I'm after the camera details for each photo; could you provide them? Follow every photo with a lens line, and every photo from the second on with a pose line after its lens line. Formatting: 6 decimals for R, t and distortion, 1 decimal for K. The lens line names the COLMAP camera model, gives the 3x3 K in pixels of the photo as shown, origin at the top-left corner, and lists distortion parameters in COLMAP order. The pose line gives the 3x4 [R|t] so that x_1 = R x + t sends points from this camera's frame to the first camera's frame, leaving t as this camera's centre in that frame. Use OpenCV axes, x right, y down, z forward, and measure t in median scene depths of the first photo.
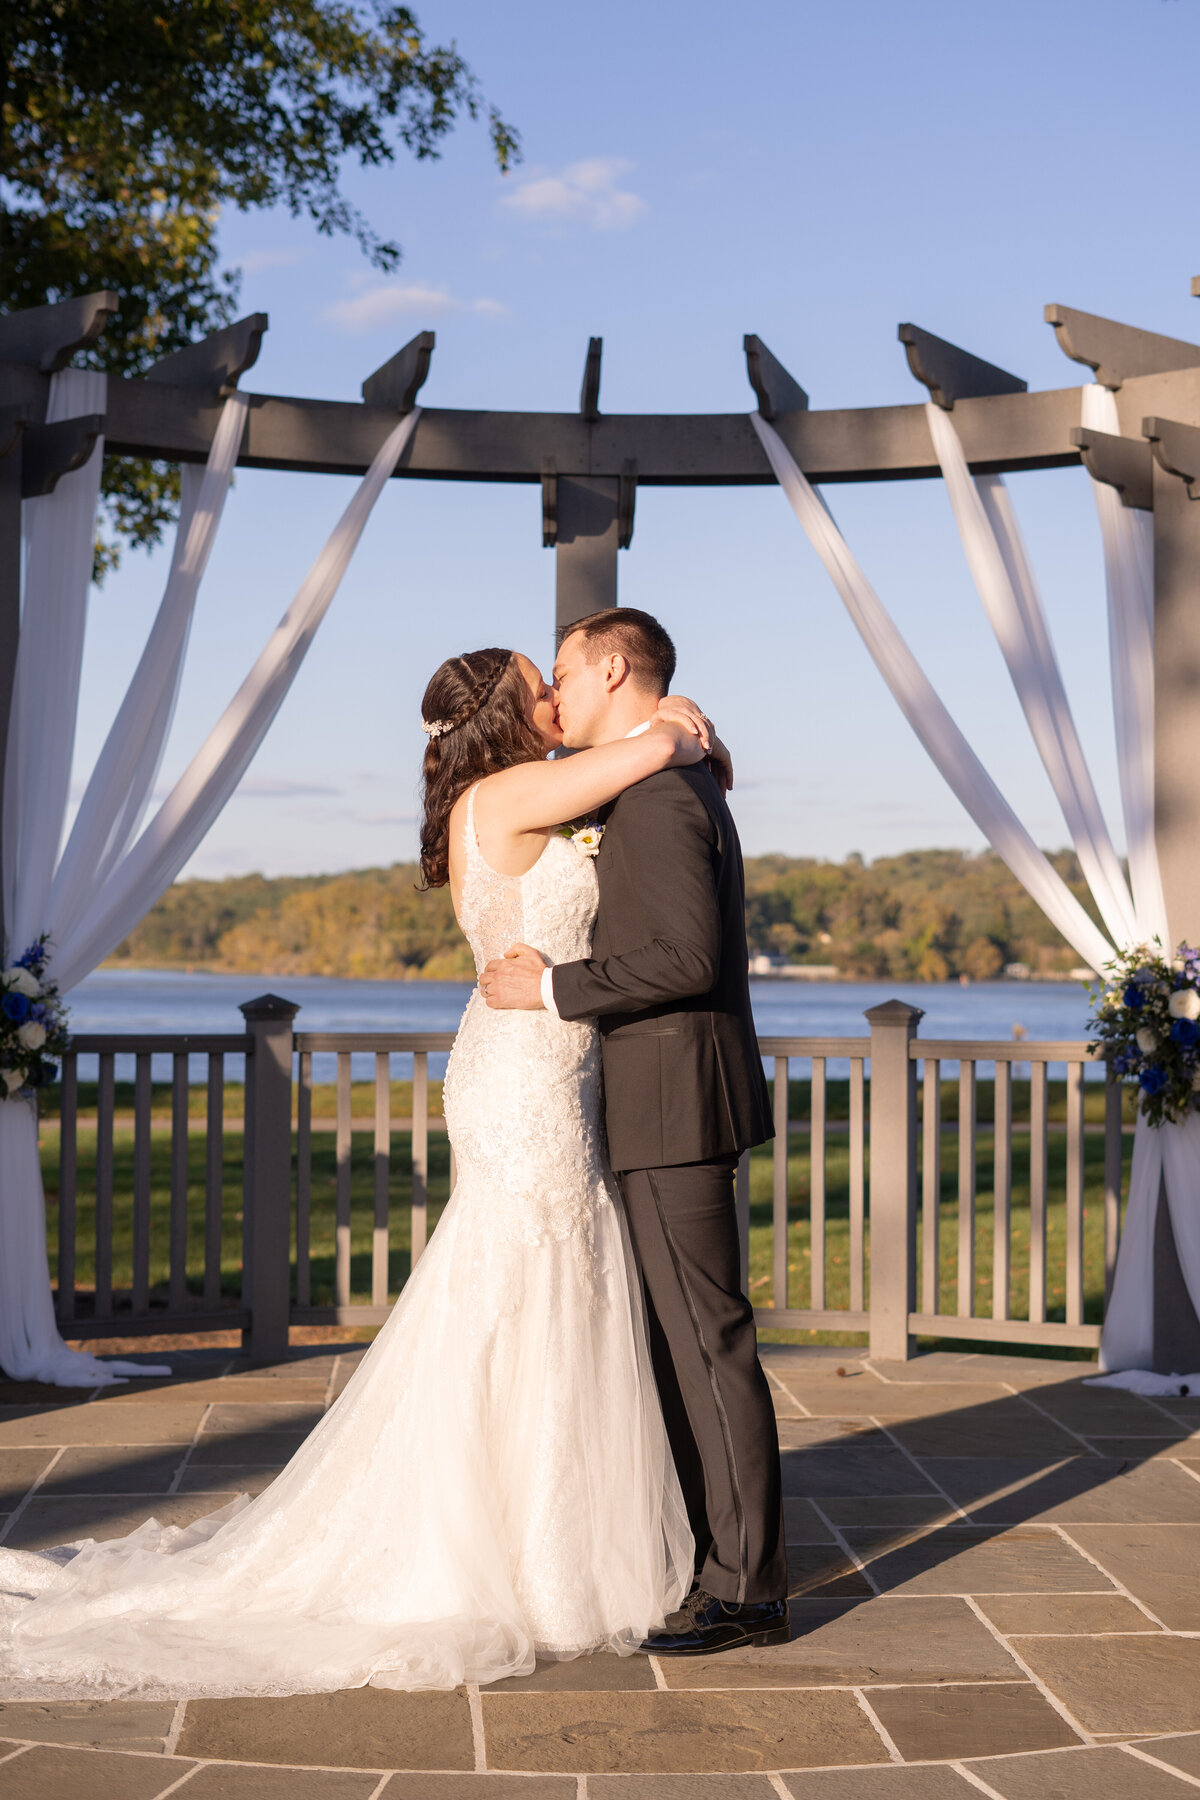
lens RADIAL K [[2596.8, 0, 601.1], [0, 2596.8, 862.4], [0, 0, 1]] dist [-0.030346, -0.008174]
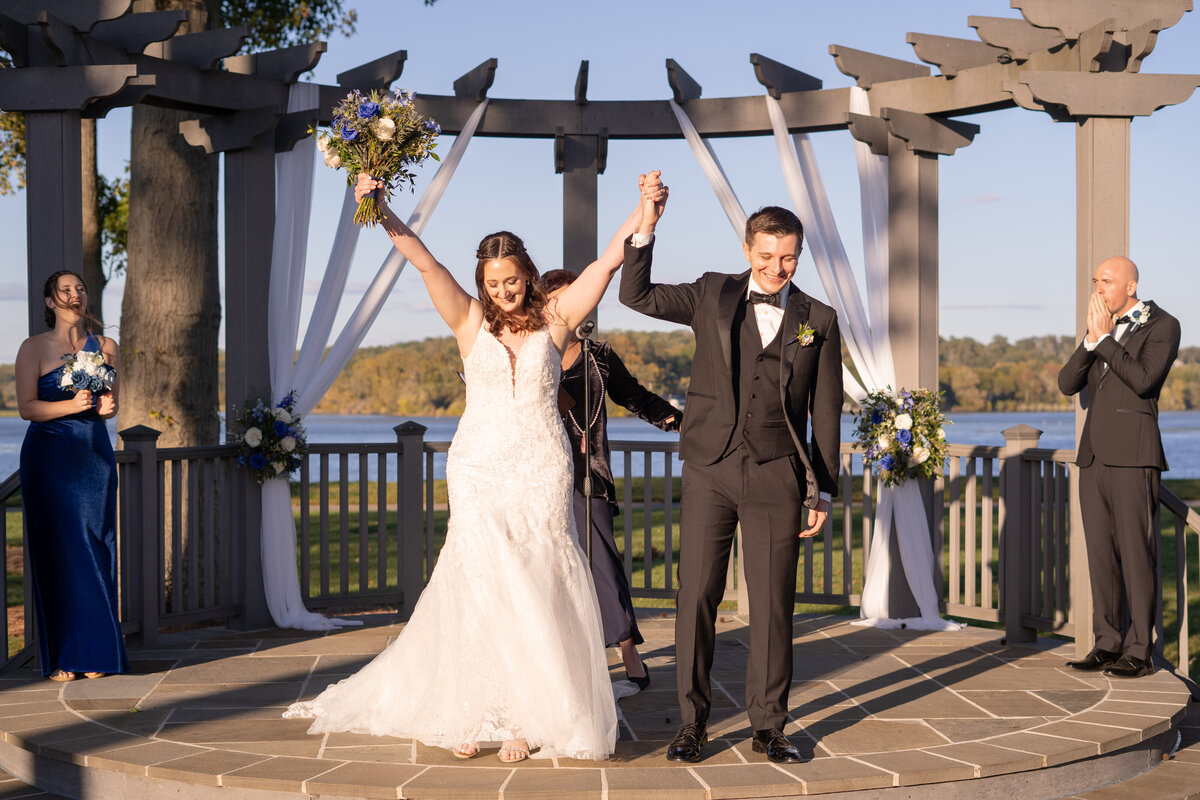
lens RADIAL K [[1731.2, 0, 600.0], [0, 1731.2, 400.0], [0, 0, 1]] dist [-0.030346, -0.008174]
pose [[0.999774, -0.008682, 0.019428, -0.017247], [0.007967, 0.999300, 0.036558, -0.007851], [-0.019731, -0.036395, 0.999143, -0.226019]]
